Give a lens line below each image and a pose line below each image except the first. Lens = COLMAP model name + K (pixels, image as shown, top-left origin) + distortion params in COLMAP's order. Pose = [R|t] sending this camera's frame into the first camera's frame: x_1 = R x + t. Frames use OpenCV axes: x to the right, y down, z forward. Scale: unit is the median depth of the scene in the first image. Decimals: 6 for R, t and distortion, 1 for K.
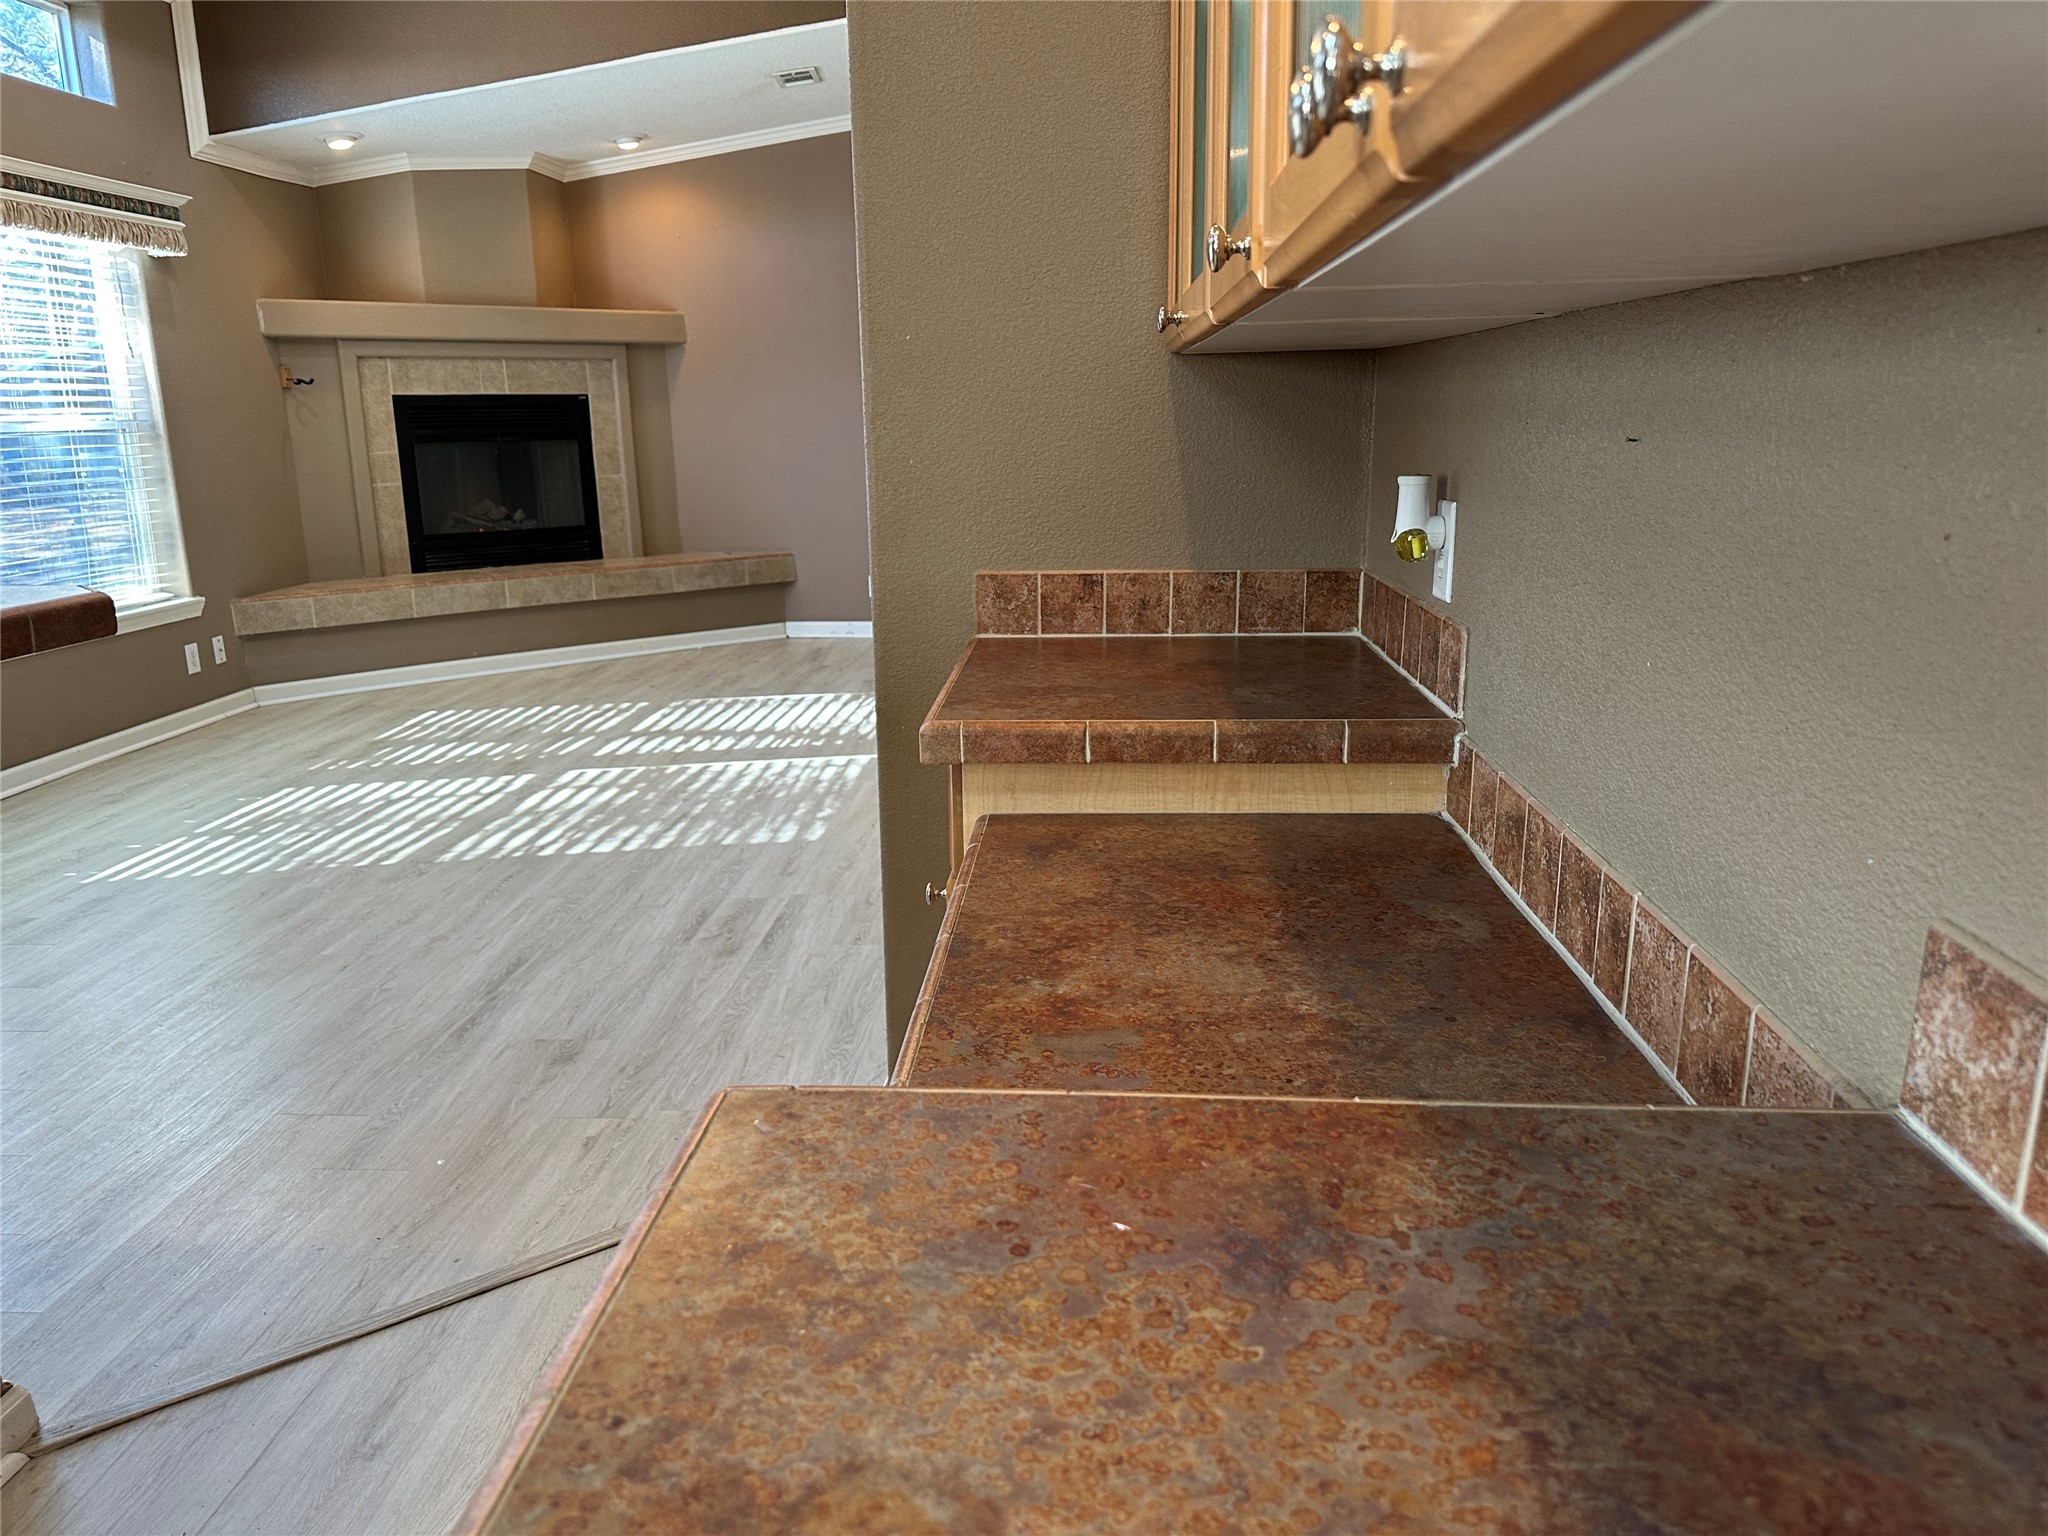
lens RADIAL K [[1456.4, 0, 1056.7], [0, 1456.4, 766.3], [0, 0, 1]] dist [0.031662, -0.067370]
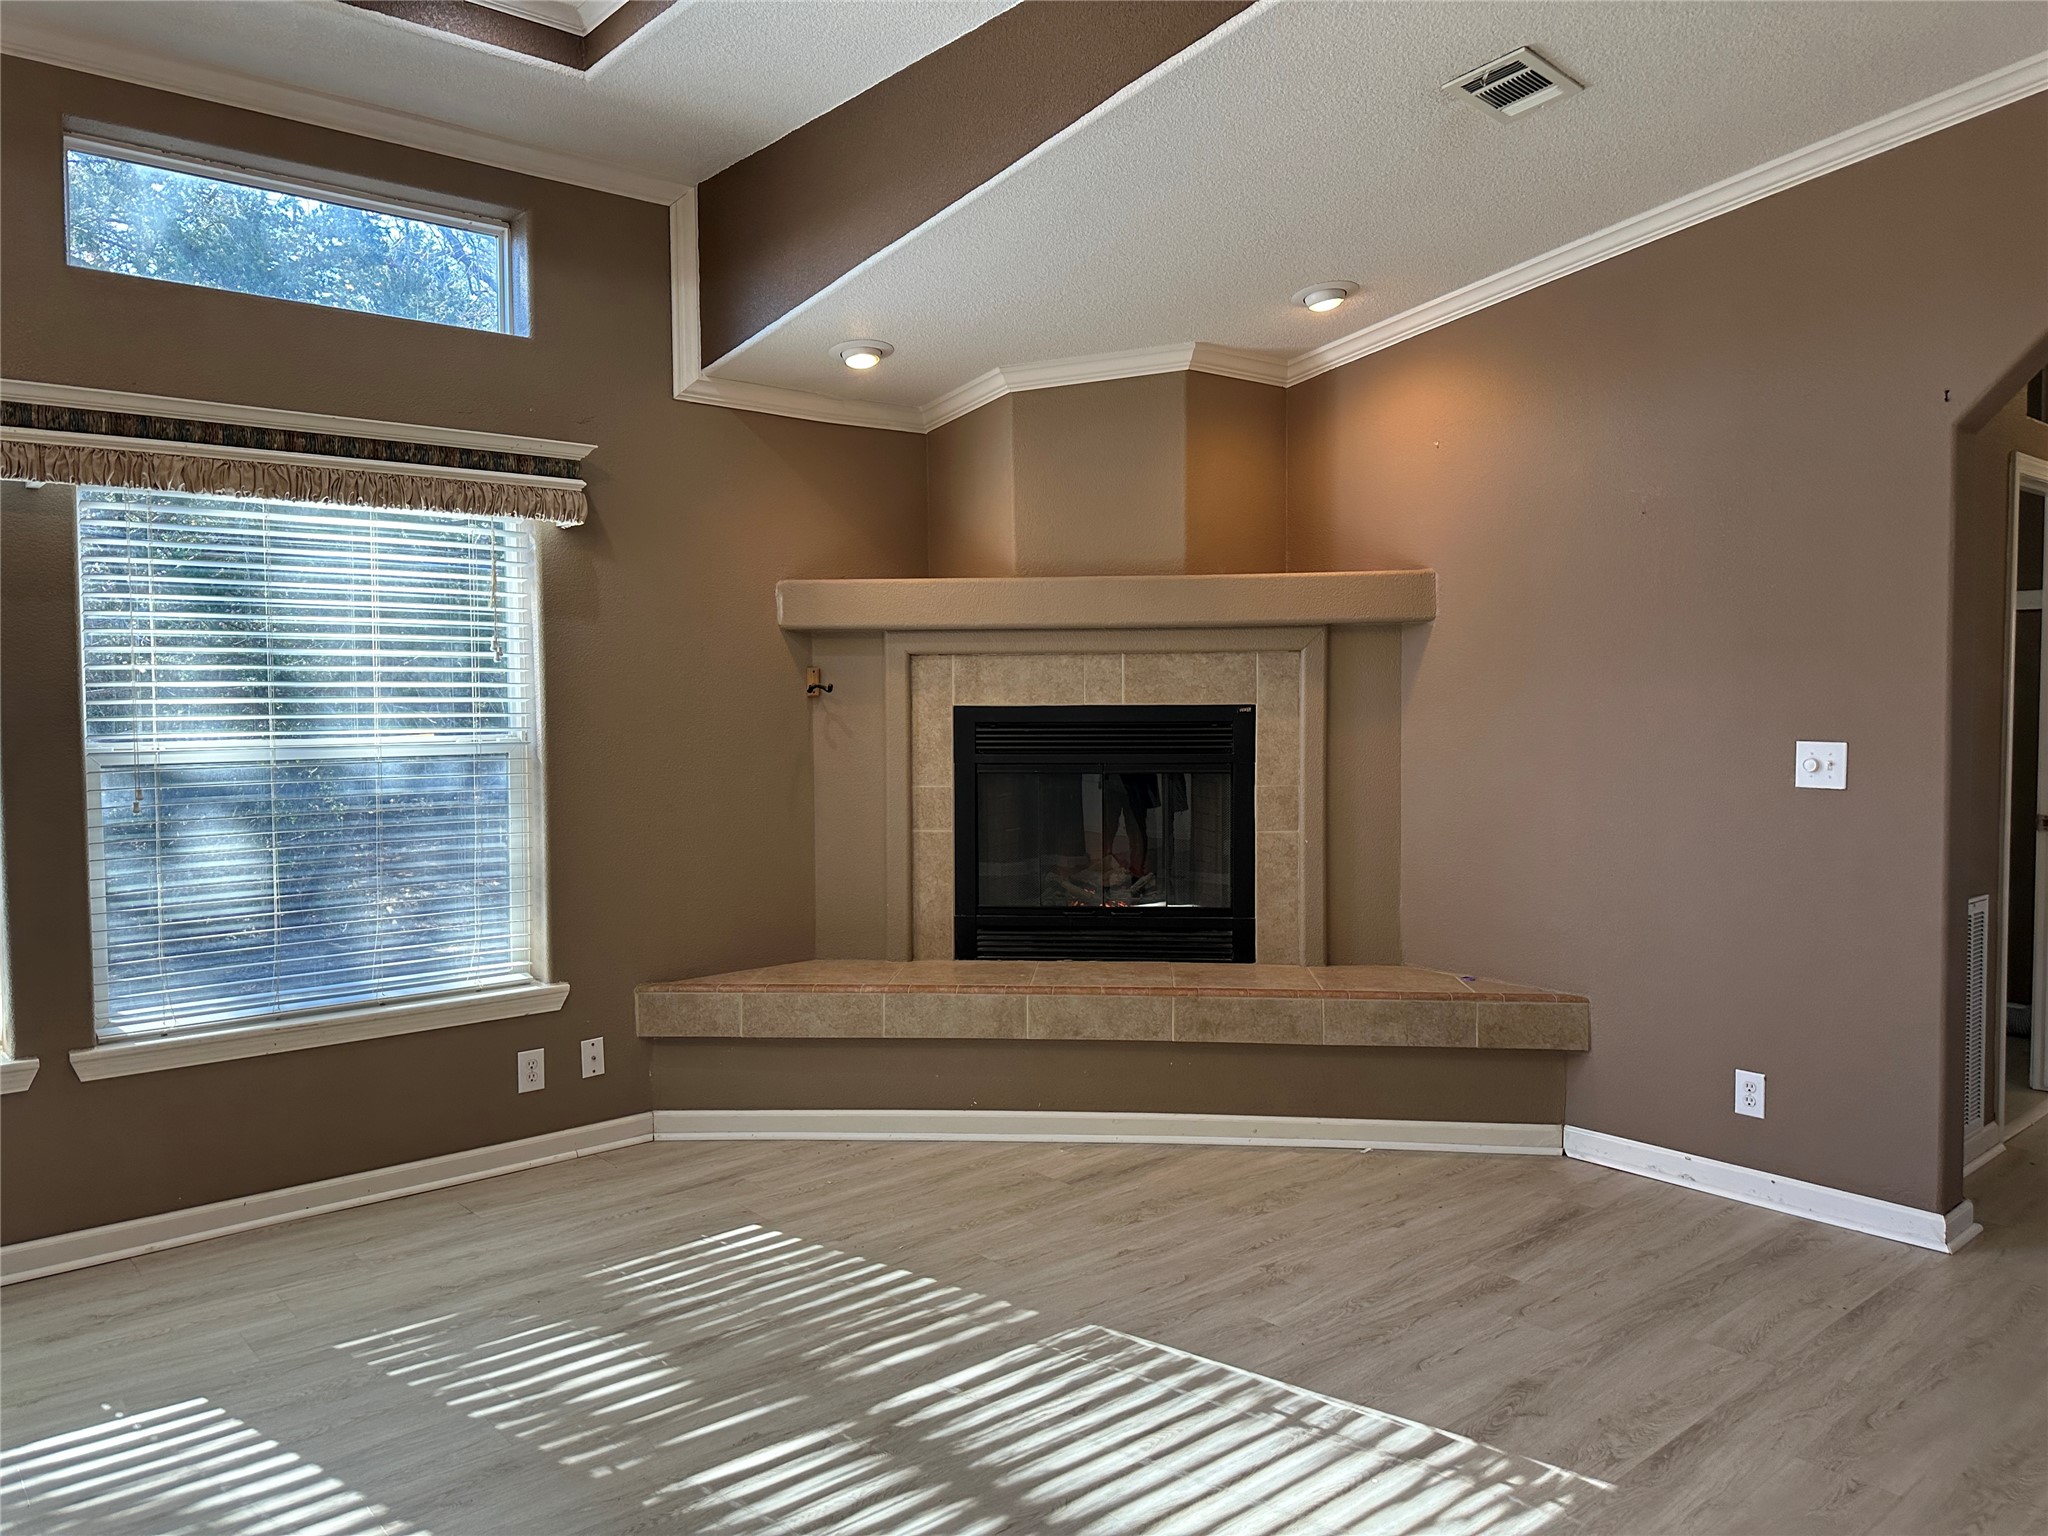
lens RADIAL K [[1425.4, 0, 1040.4], [0, 1425.4, 758.6], [0, 0, 1]] dist [0.116296, -0.159861]
pose [[0.682218, 0.042565, -0.729909, 0.072916], [-0.176746, 0.978297, -0.108148, -0.161675], [0.709464, 0.202789, 0.674935, 0.569022]]
